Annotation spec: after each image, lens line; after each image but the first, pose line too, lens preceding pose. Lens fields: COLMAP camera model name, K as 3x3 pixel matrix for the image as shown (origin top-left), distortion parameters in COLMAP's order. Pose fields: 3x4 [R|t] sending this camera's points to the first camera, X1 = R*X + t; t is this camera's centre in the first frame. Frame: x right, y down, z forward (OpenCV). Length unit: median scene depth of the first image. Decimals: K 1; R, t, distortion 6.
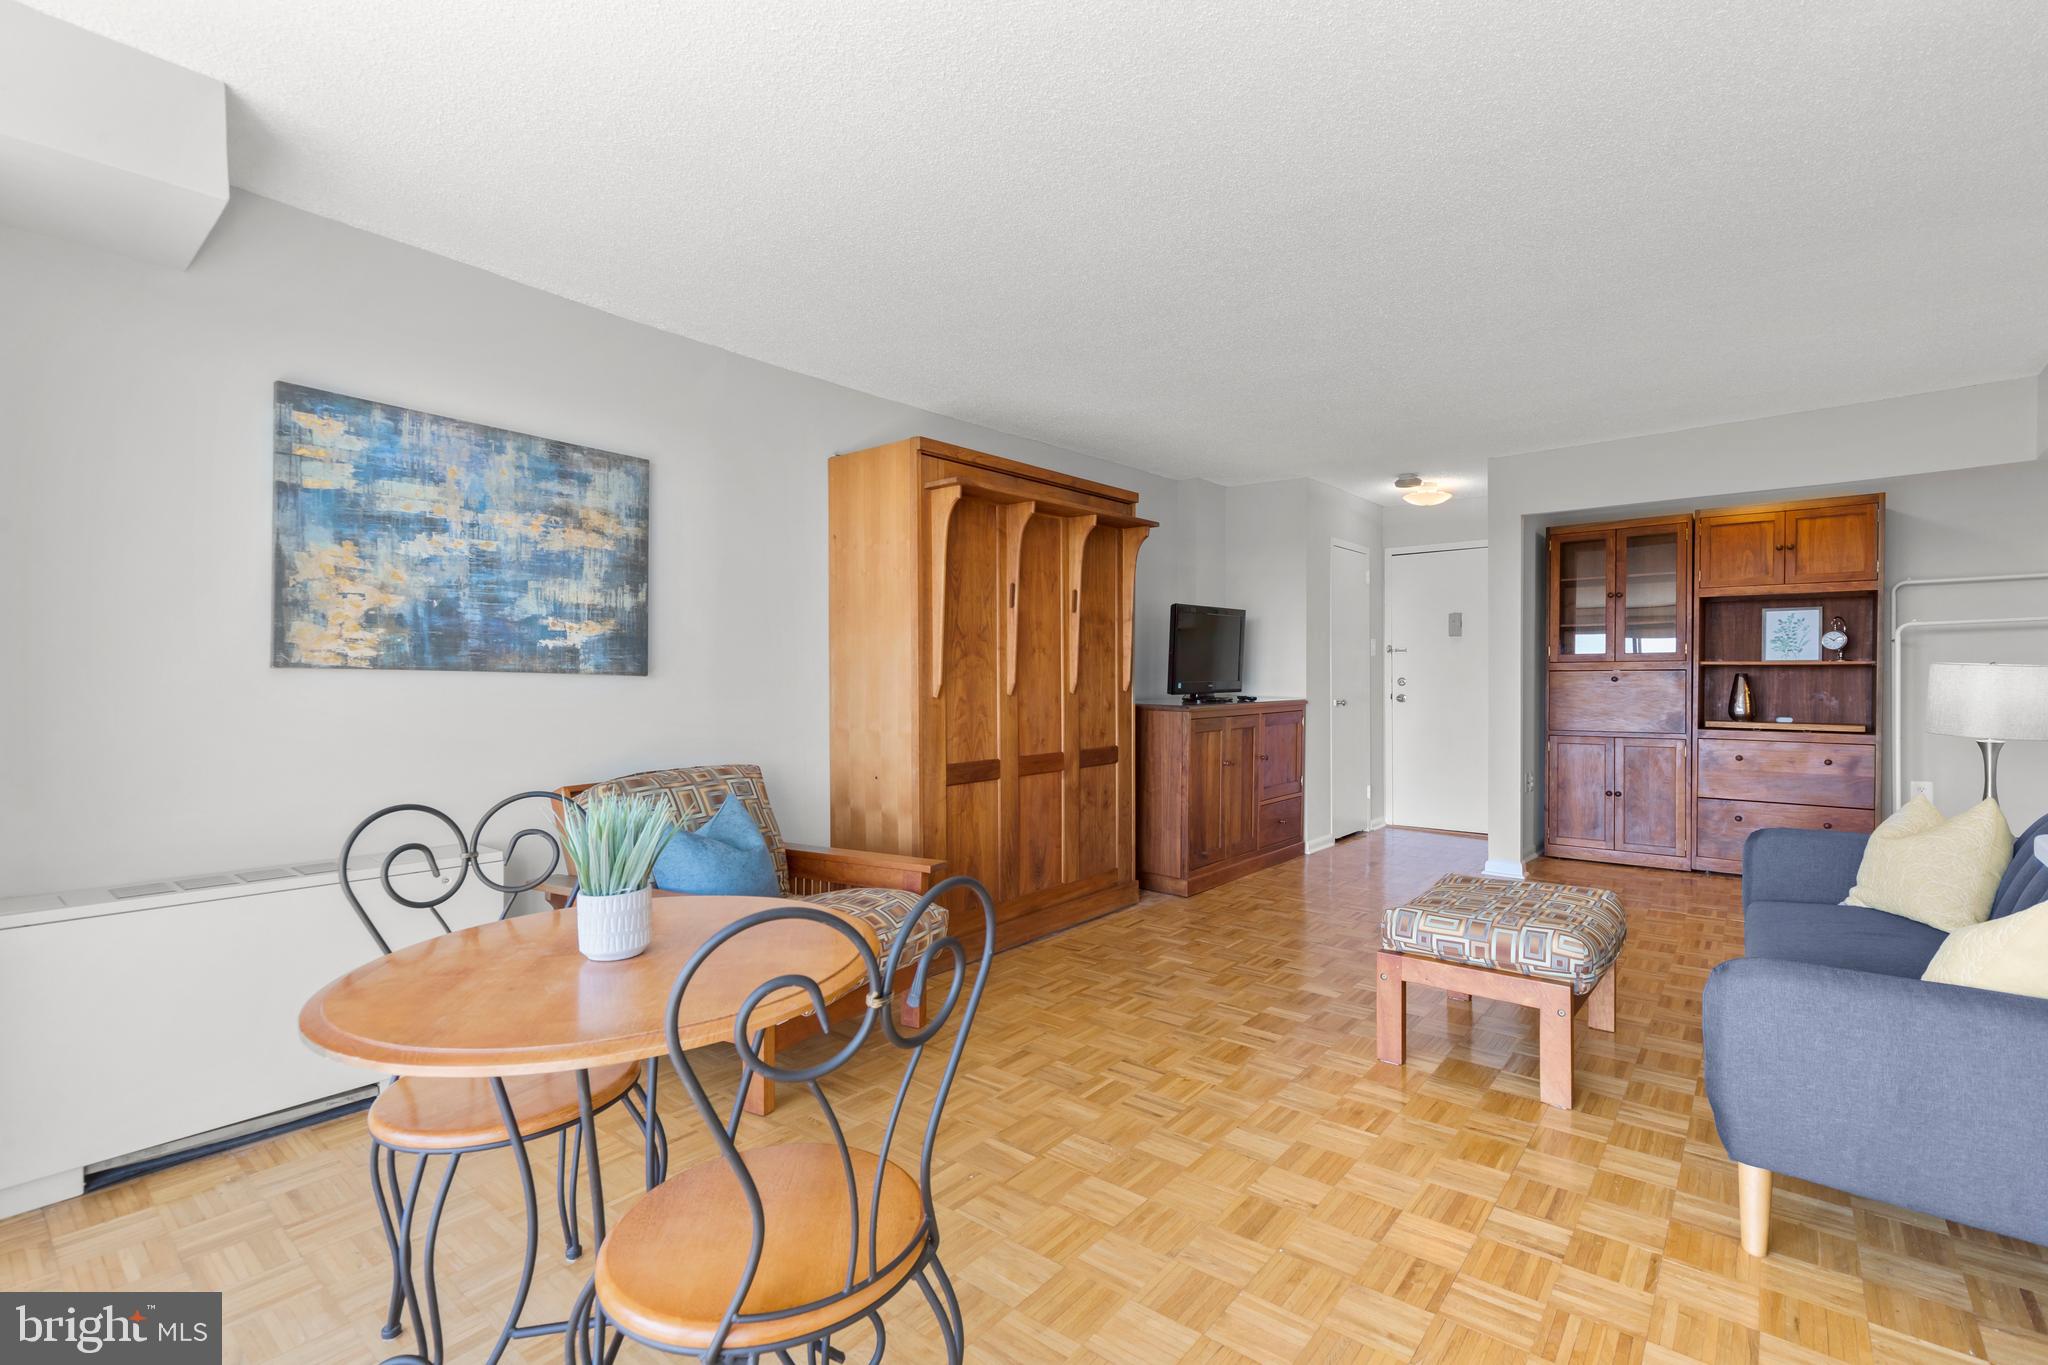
lens RADIAL K [[909.7, 0, 1048.4], [0, 909.7, 687.4], [0, 0, 1]] dist [0.001389, 0.000001]
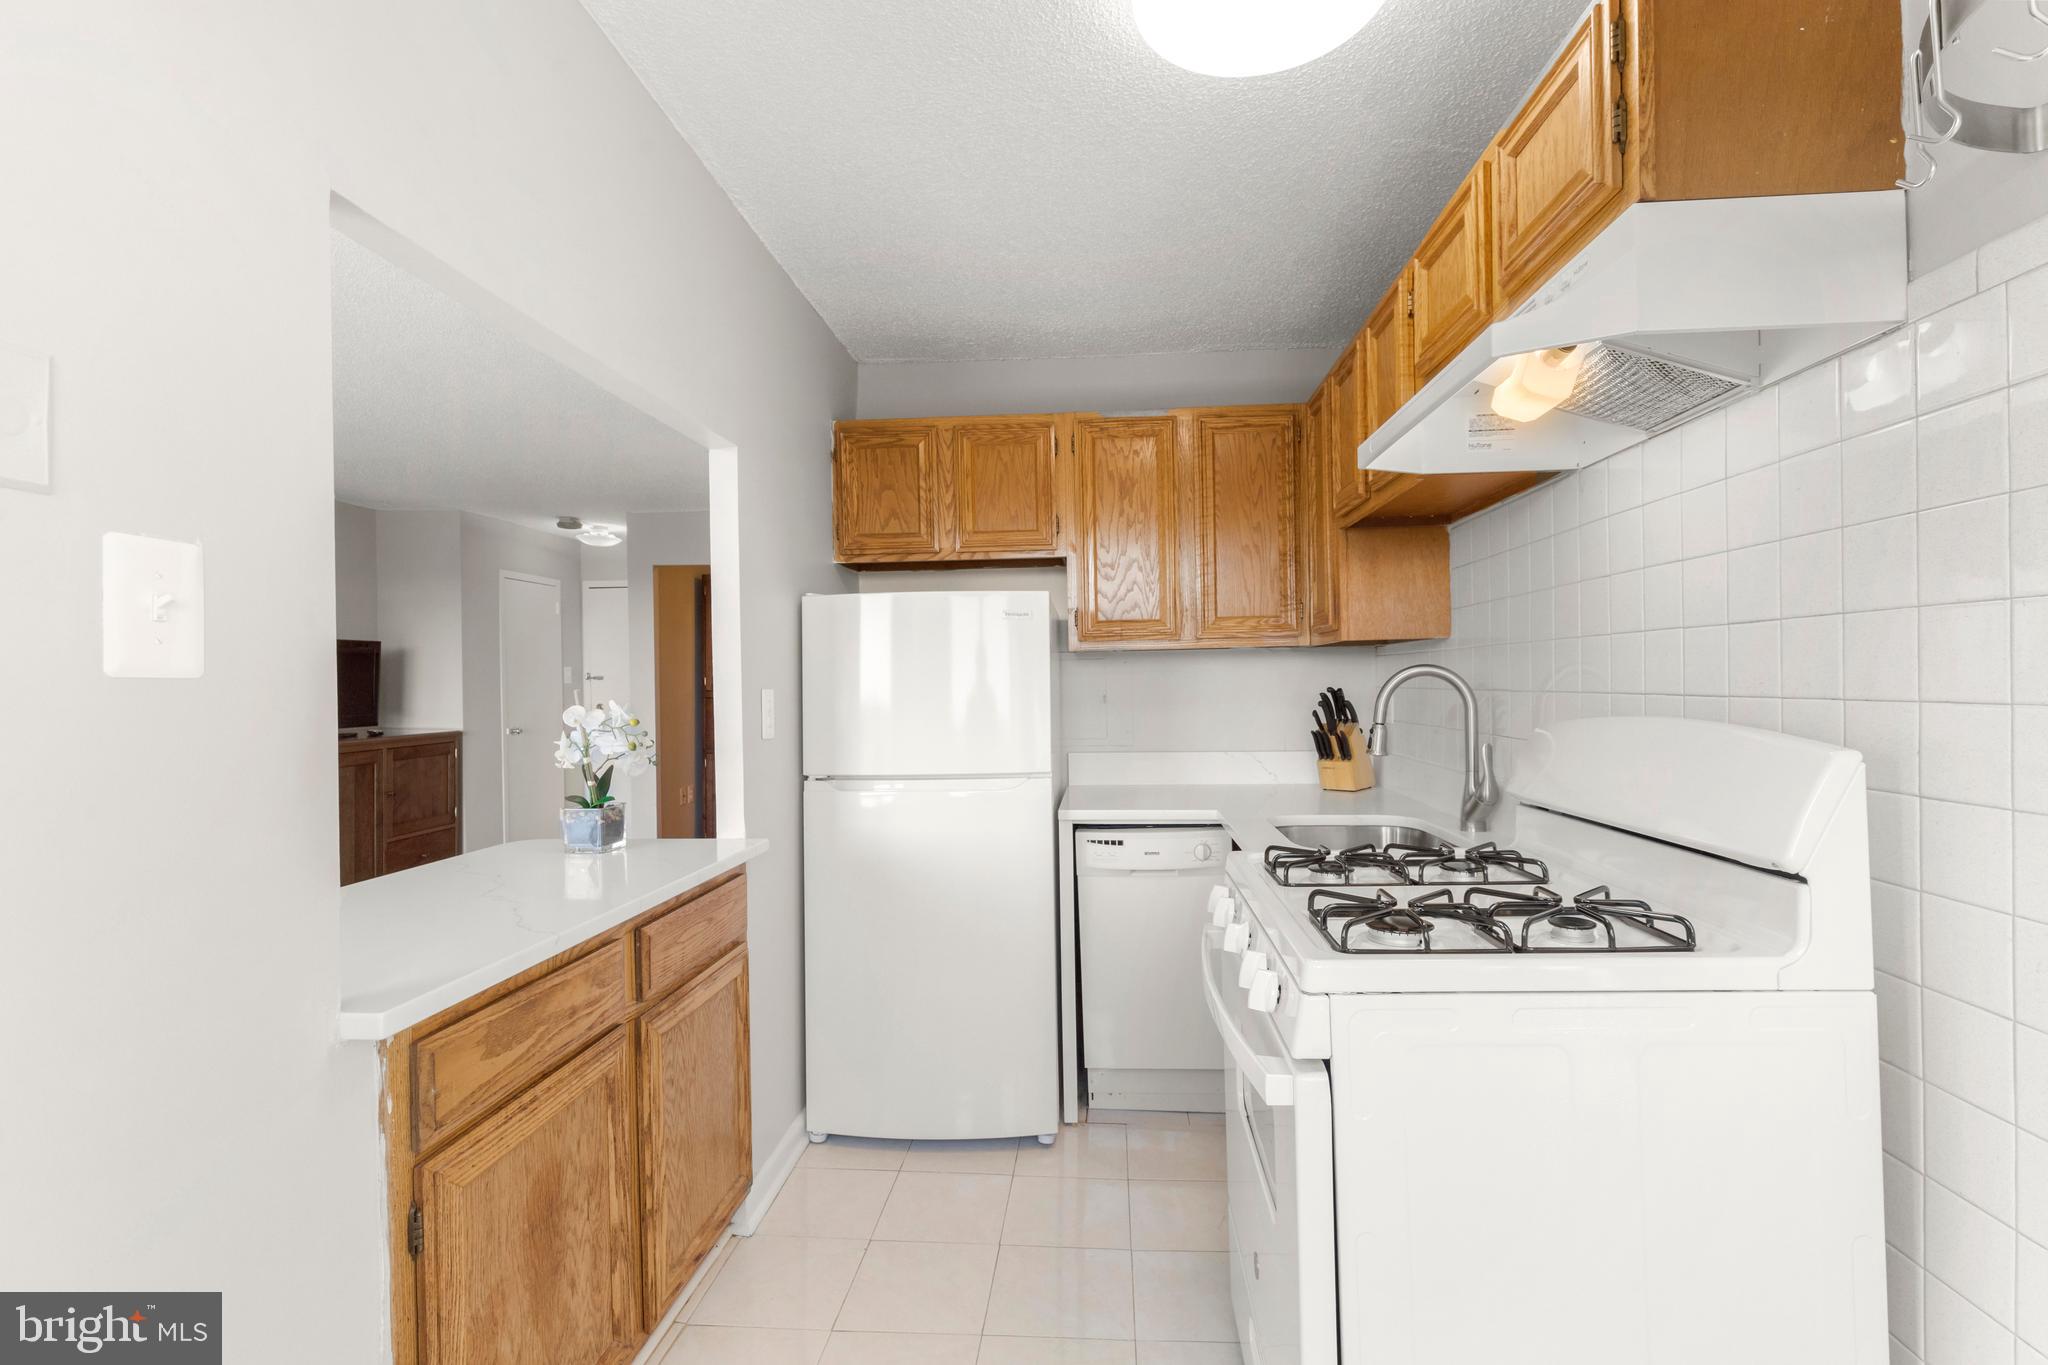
lens RADIAL K [[924.7, 0, 1045.3], [0, 924.7, 684.6], [0, 0, 1]] dist [0.002392, -0.000396]
pose [[0.811683, -0.009080, 0.584028, 0.423622], [0.016196, 0.999845, -0.006965, -0.040857], [-0.583874, 0.015112, 0.811704, -0.420321]]
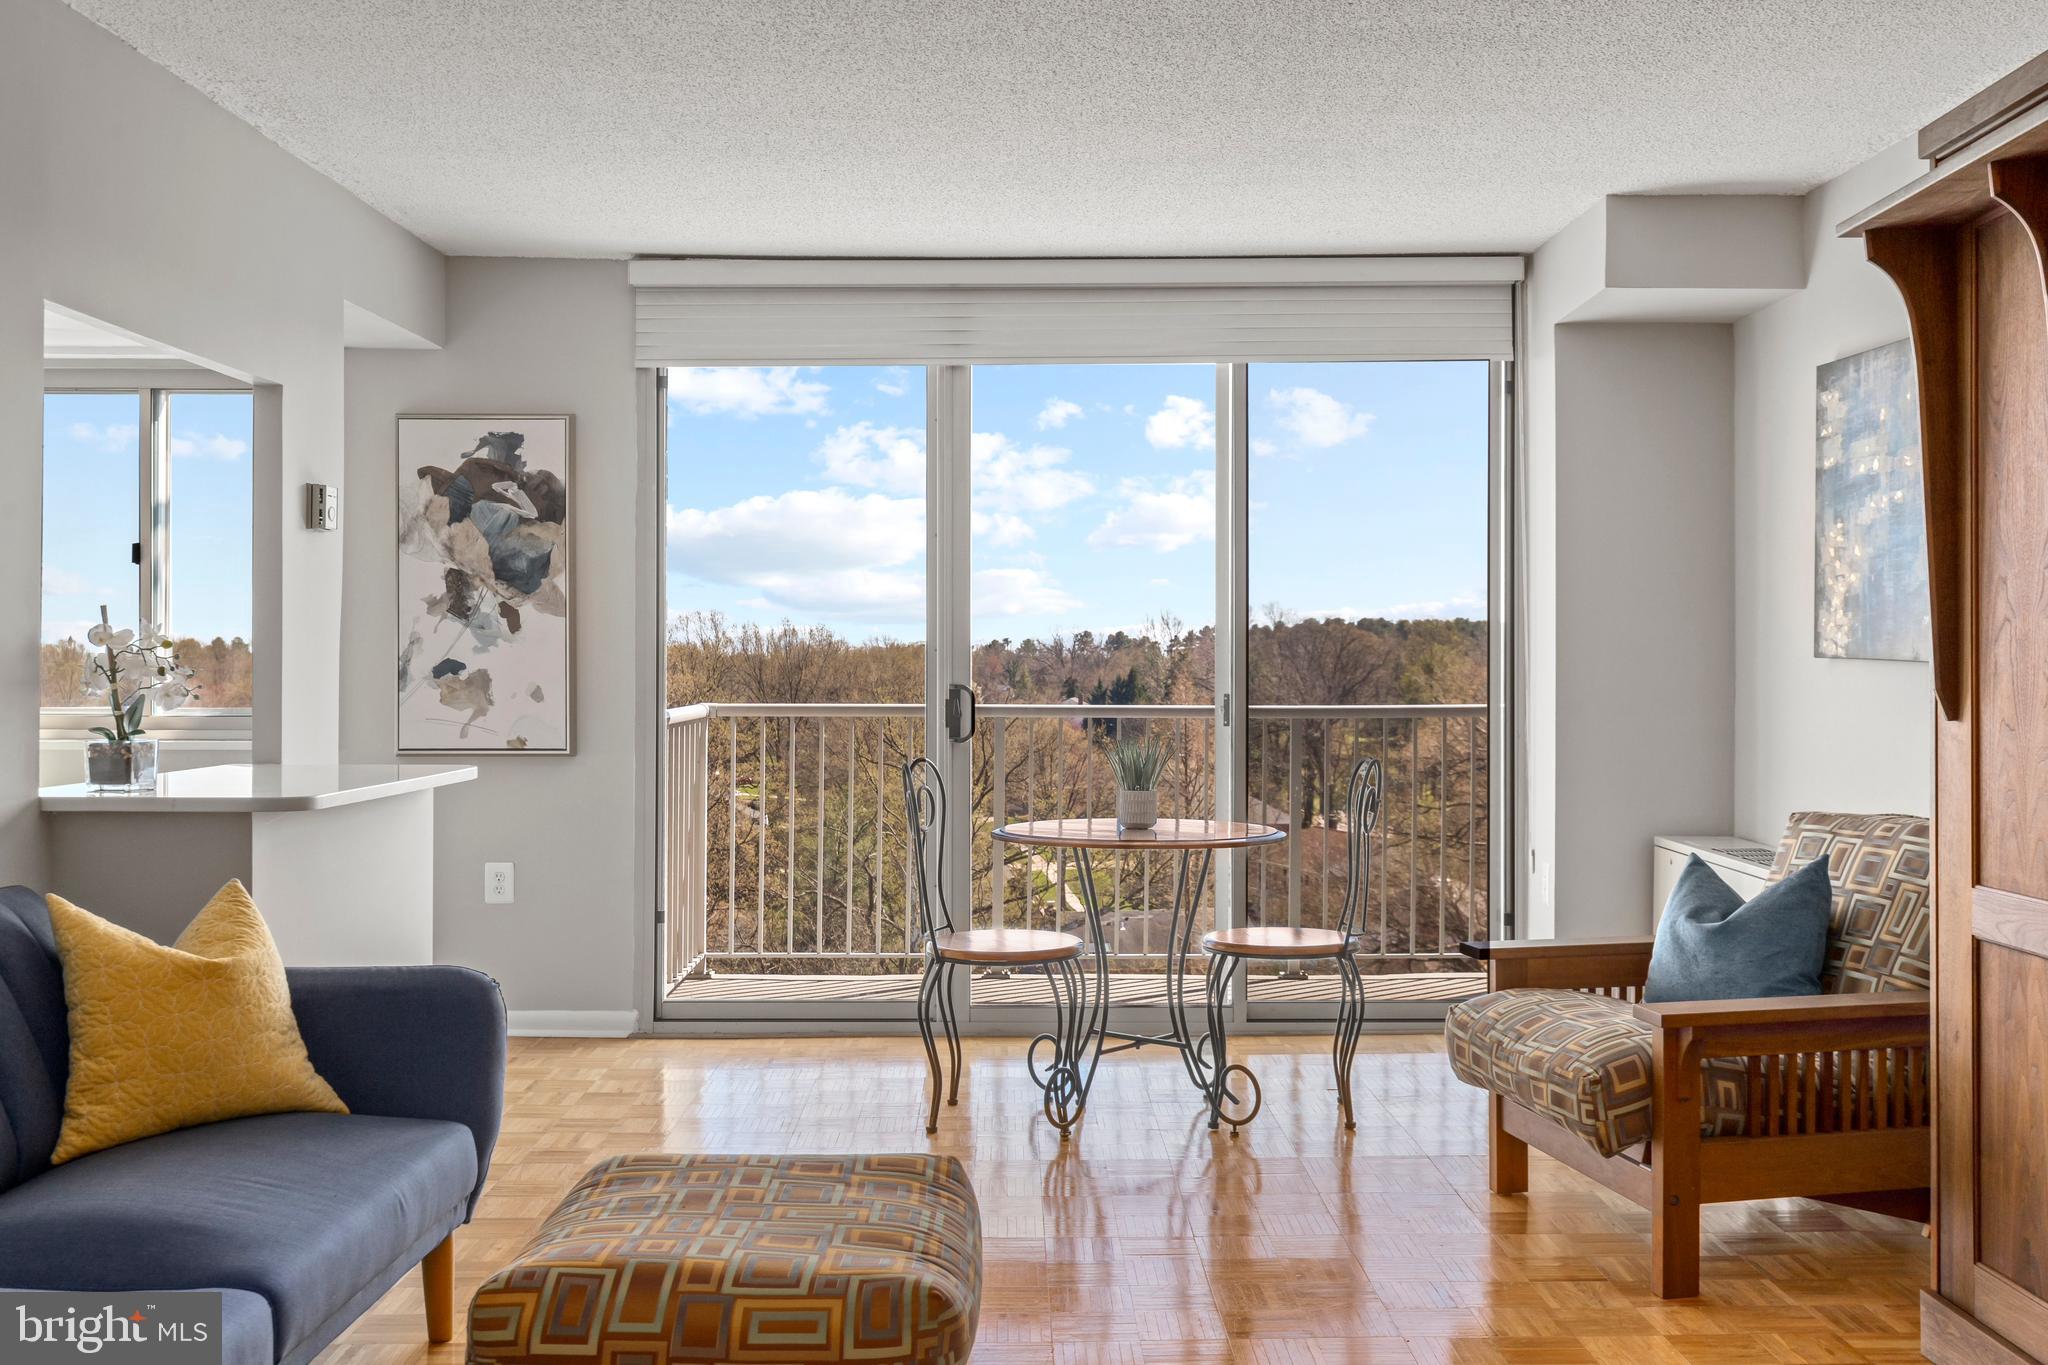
lens RADIAL K [[1986.4, 0, 1056.3], [0, 1986.4, 655.5], [0, 0, 1]] dist [0.003236, -0.003189]
pose [[-0.765323, -0.001797, -0.643644, 0.978595], [-0.006685, 0.999964, 0.005157, -0.025205], [0.643612, 0.008250, -0.765308, 1.777833]]
